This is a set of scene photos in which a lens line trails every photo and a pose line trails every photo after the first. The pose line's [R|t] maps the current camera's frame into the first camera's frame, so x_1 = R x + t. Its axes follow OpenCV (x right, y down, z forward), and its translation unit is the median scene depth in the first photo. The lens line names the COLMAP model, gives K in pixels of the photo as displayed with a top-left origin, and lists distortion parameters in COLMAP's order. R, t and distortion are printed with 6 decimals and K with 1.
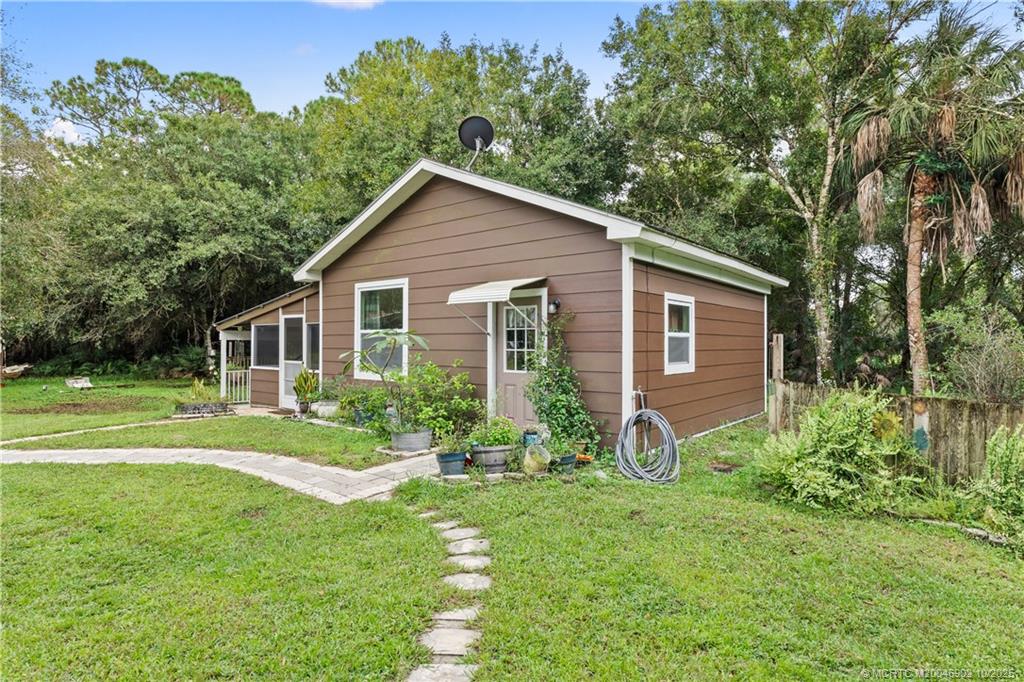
lens RADIAL K [[563.1, 0, 510.8], [0, 563.1, 340.5], [0, 0, 1]] dist [-0.003472, -0.000671]
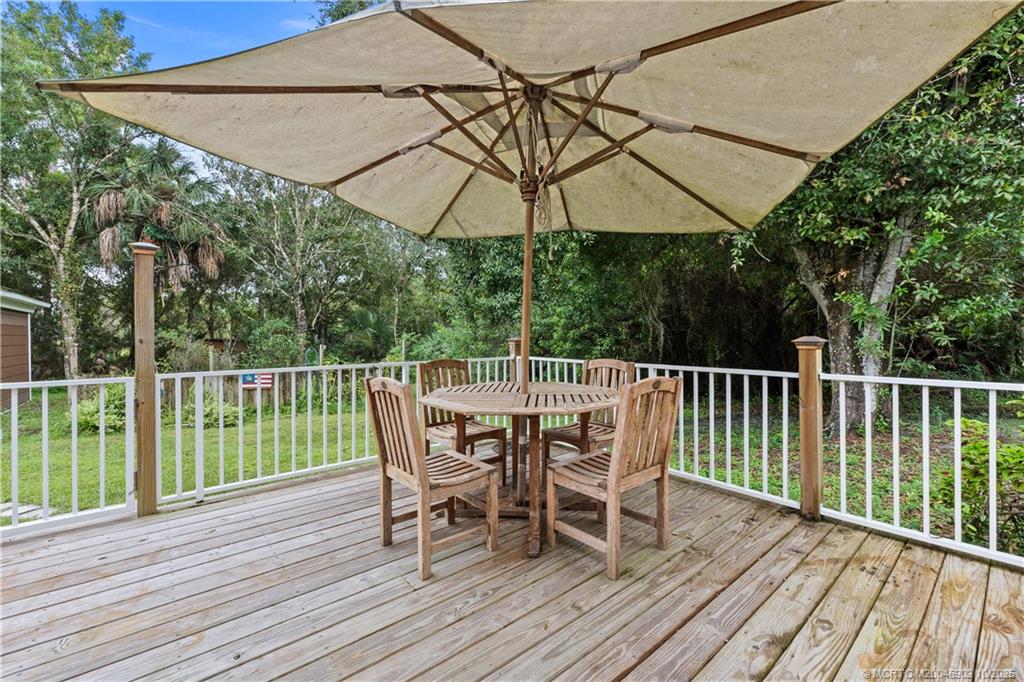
lens RADIAL K [[423.8, 0, 512.1], [0, 423.8, 334.5], [0, 0, 1]] dist [0.000945, 0.000306]
pose [[0.214839, -0.005444, 0.976634, -0.202984], [0.006510, 0.999970, 0.004142, -0.019010], [-0.976628, 0.005468, 0.214868, -0.240935]]
